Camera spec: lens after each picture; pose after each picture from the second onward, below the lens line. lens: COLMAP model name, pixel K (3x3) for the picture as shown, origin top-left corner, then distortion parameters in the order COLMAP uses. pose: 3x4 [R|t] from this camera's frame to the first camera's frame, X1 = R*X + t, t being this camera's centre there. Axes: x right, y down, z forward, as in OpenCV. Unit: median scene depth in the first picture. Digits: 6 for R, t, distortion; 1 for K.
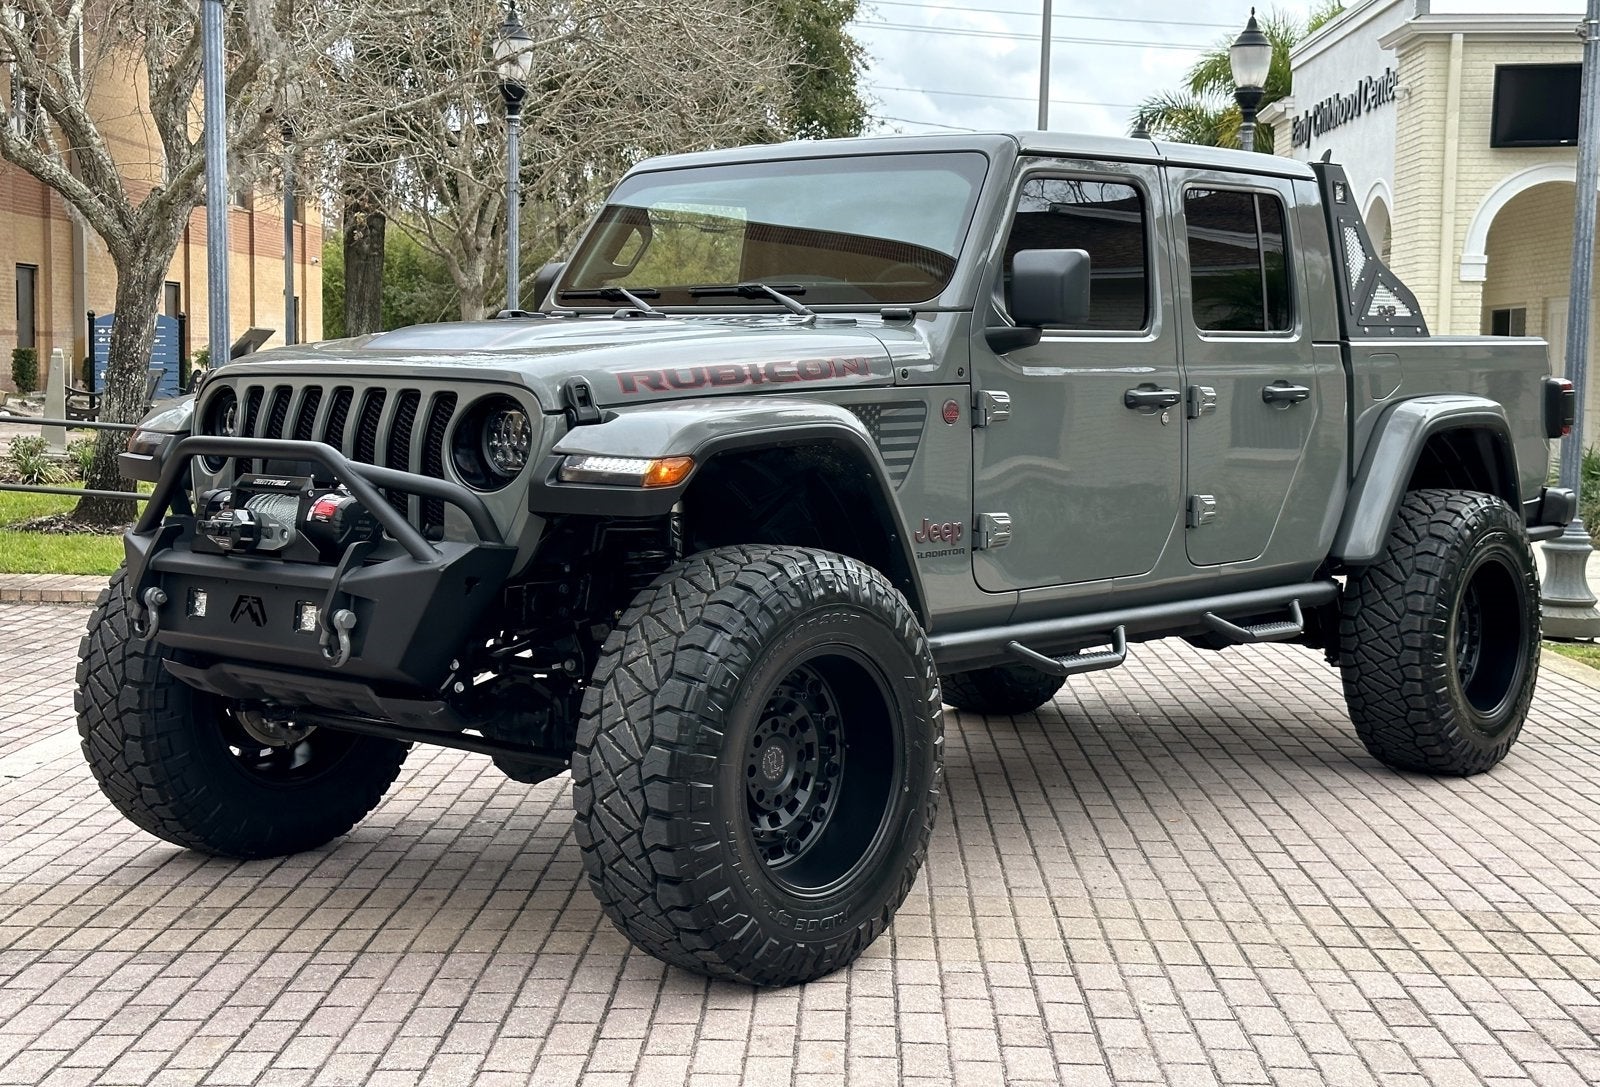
lens RADIAL K [[2286.9, 0, 794.6], [0, 2286.9, 496.4], [0, 0, 1]] dist [0.204421, -0.434691]
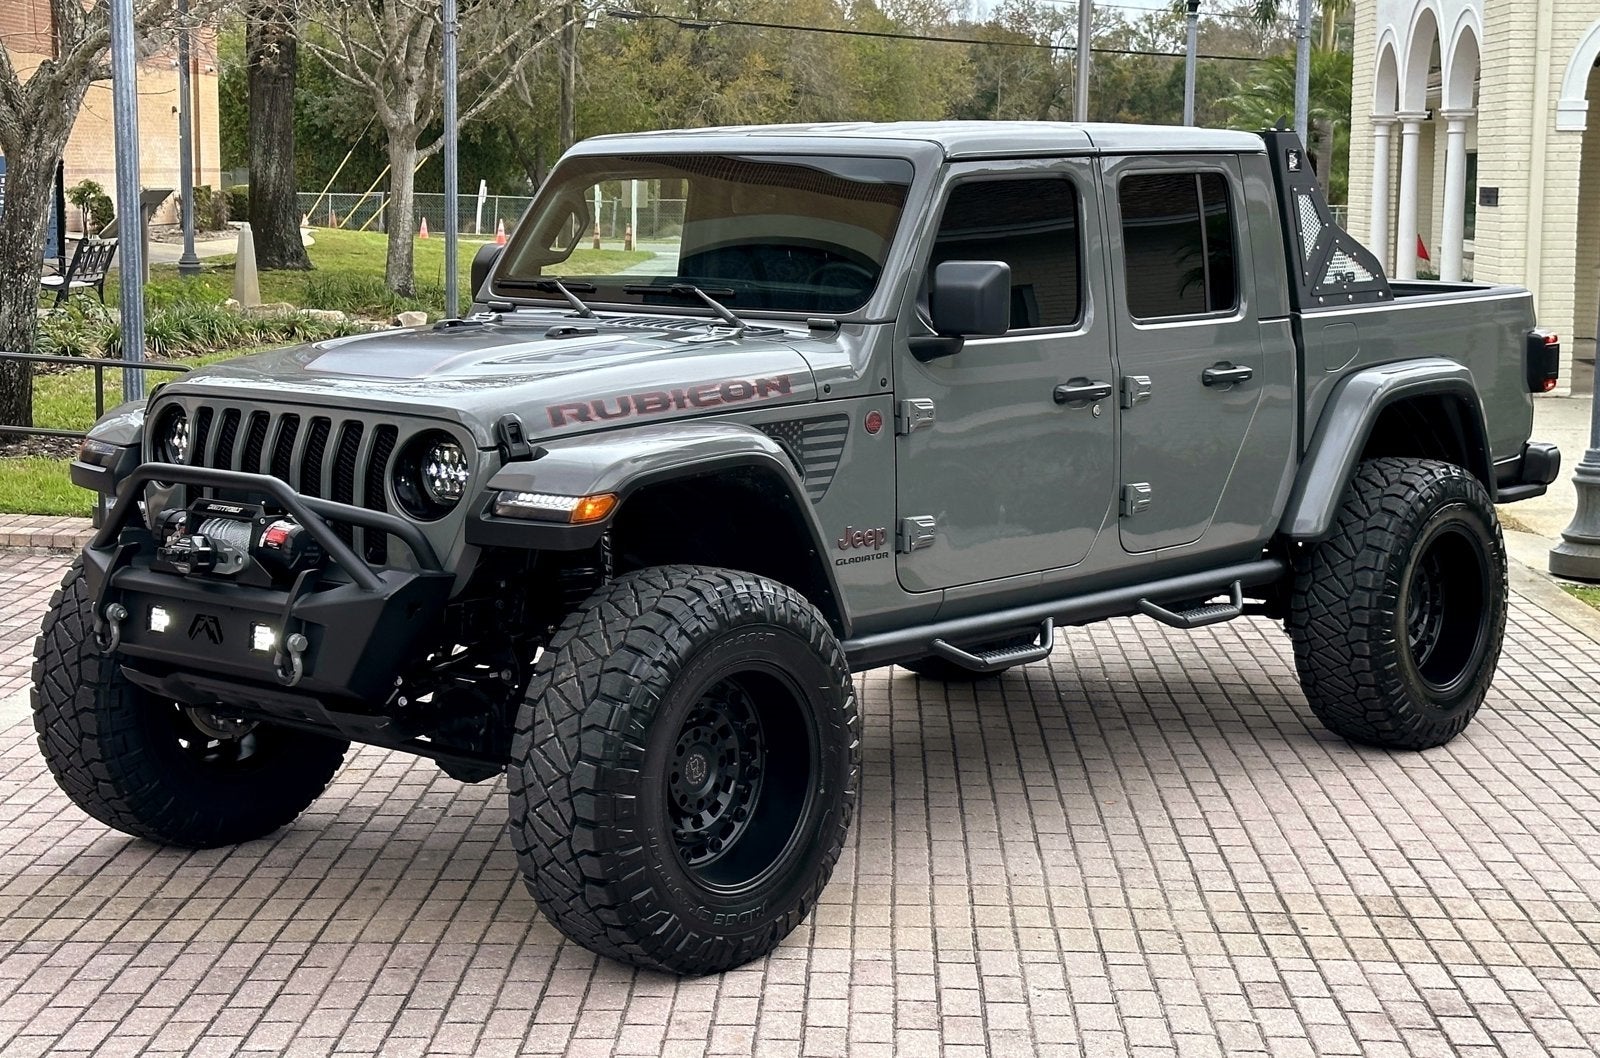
lens RADIAL K [[2900.8, 0, 797.4], [0, 2900.8, 484.3], [0, 0, 1]] dist [0.172229, -0.101952]
pose [[0.999982, -0.003172, -0.005151, 0.042463], [0.003456, 0.998419, 0.056097, -0.086487], [0.004965, -0.056114, 0.998412, -0.325510]]
